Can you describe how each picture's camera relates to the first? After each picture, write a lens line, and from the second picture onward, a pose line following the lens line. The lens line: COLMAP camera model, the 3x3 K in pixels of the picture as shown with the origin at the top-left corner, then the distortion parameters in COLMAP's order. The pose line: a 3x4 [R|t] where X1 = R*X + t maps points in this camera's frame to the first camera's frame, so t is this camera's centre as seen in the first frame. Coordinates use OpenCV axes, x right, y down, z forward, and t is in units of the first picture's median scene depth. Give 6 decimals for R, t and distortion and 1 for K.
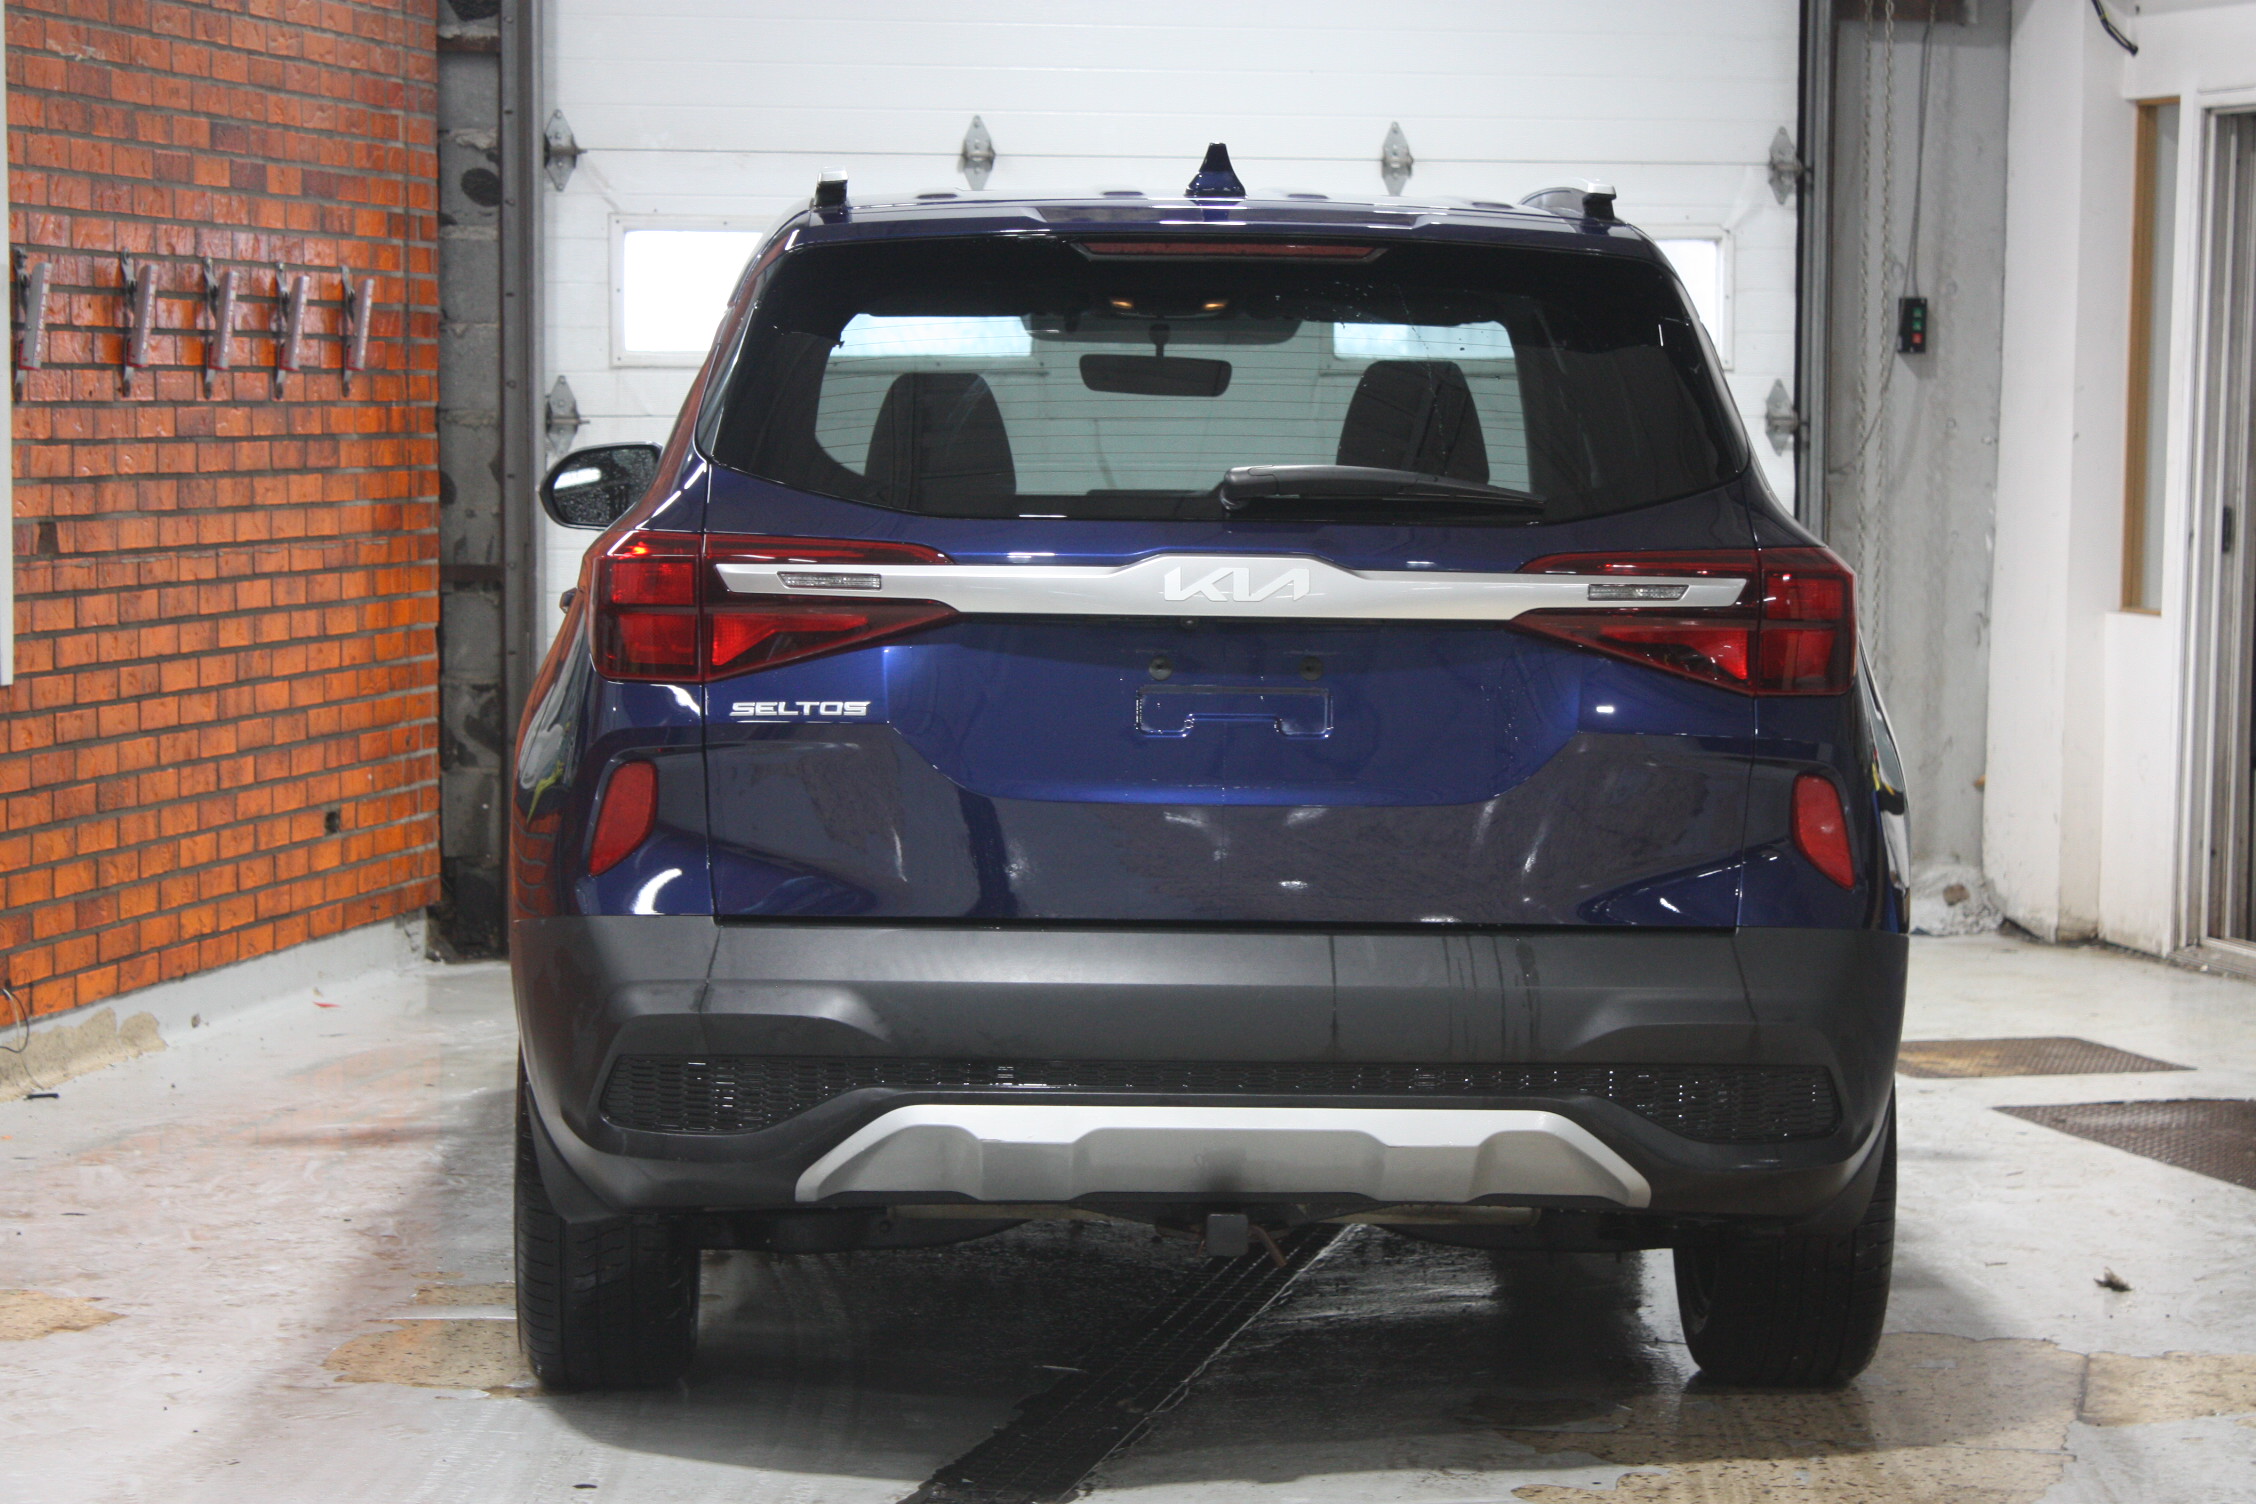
lens RADIAL K [[5601.2, 0, 1128.0], [0, 5601.2, 752.0], [0, 0, 1]] dist [0.076177, -0.034382]
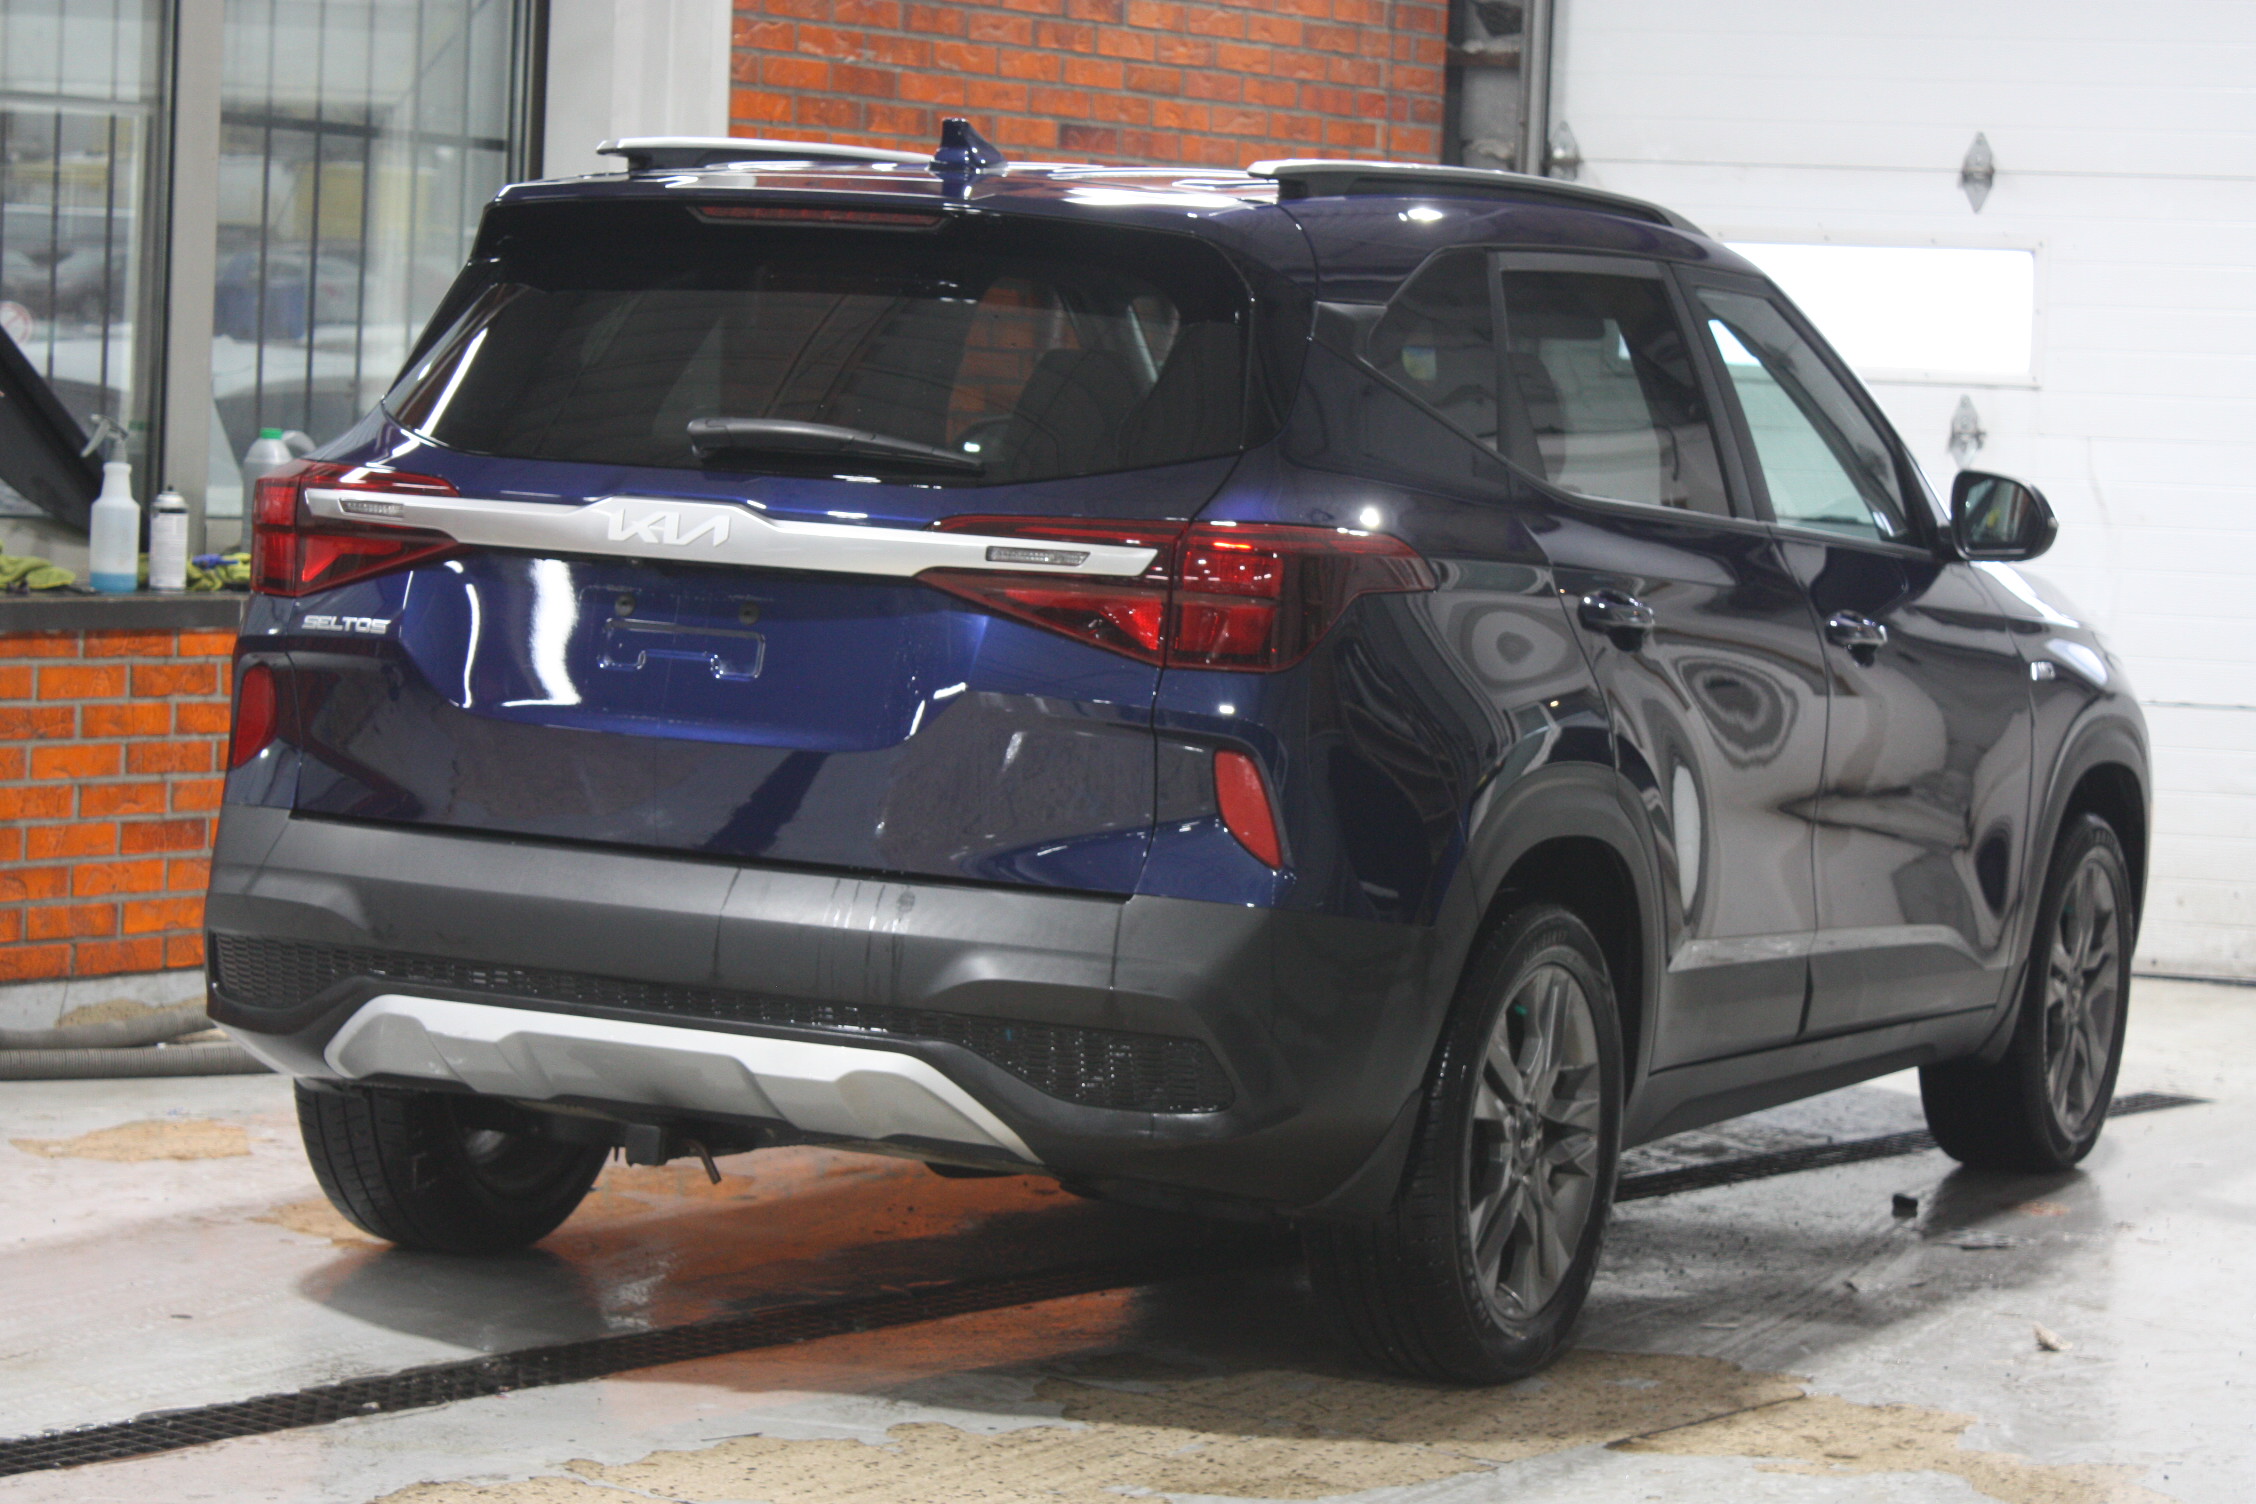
lens RADIAL K [[5519.3, 0, 1126.1], [0, 5519.3, 573.4], [0, 0, 1]] dist [0.062977, 0.331410]
pose [[0.887634, 0.050758, -0.457745, 0.542474], [-0.069234, 0.997320, -0.023666, -0.002505], [0.455317, 0.052698, 0.888769, 0.107630]]
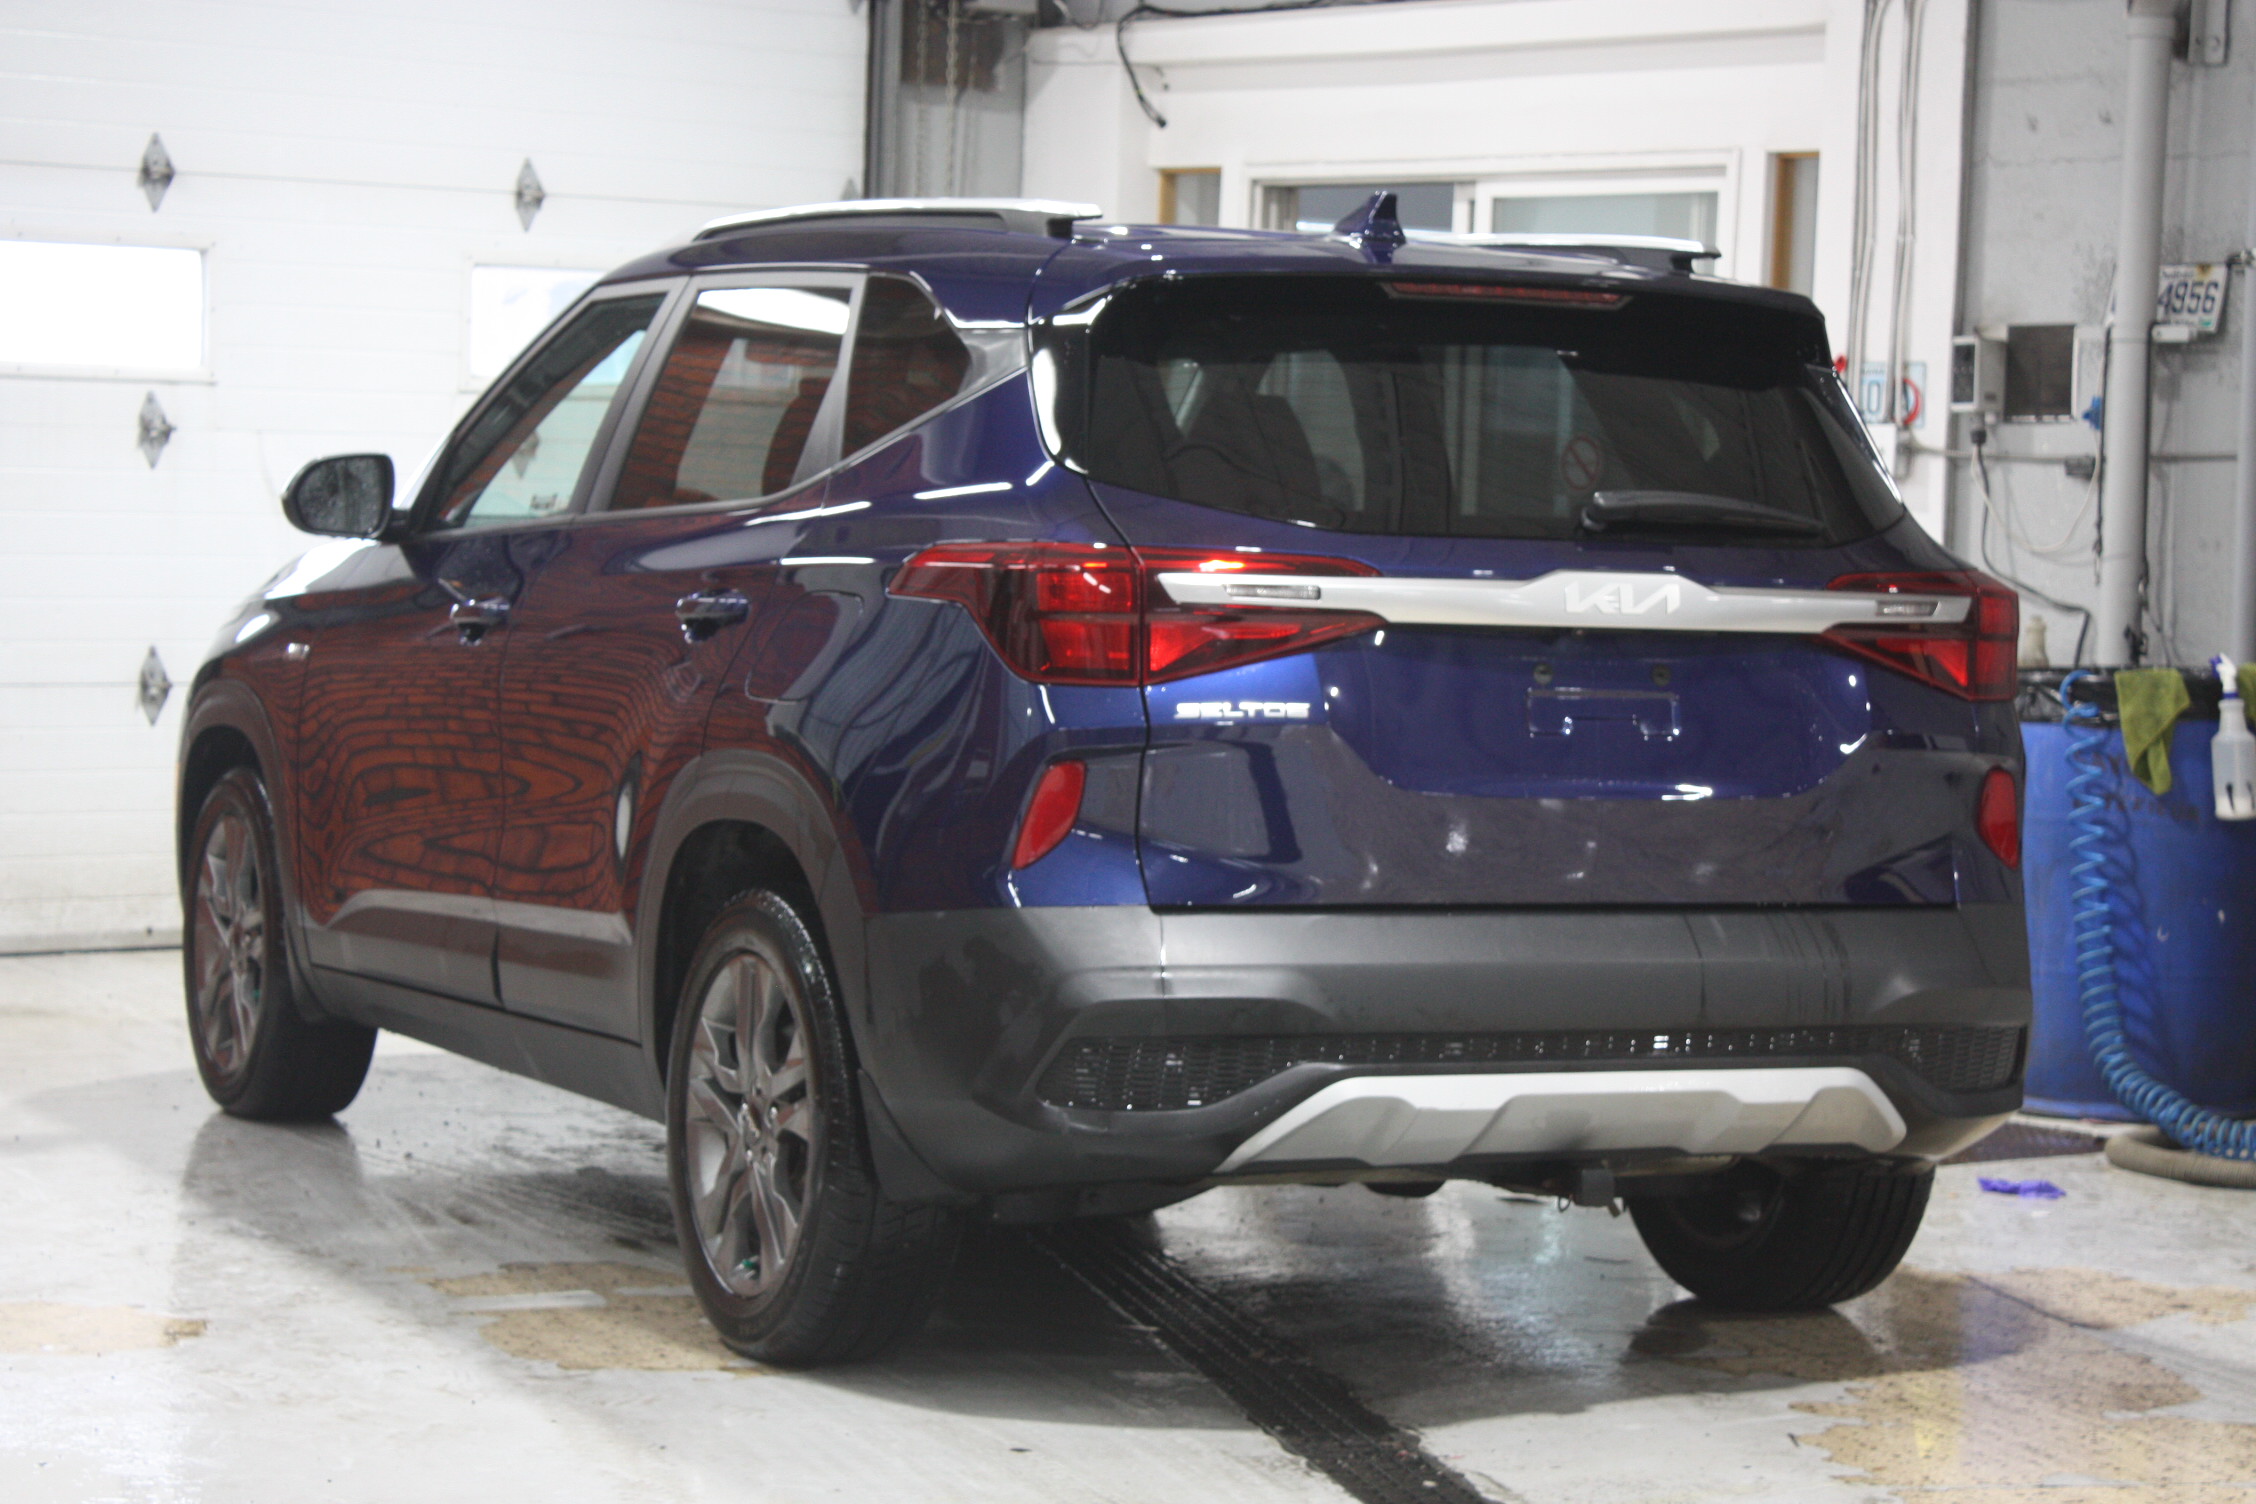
lens RADIAL K [[5324.7, 0, 1128.0], [0, 5324.7, 752.0], [0, 0, 1]] dist [0.091901, 0.371648]
pose [[0.915669, -0.001926, 0.401928, -0.466416], [0.002778, 0.999995, -0.001538, 0.001641], [-0.401923, 0.002525, 0.915670, 0.072212]]
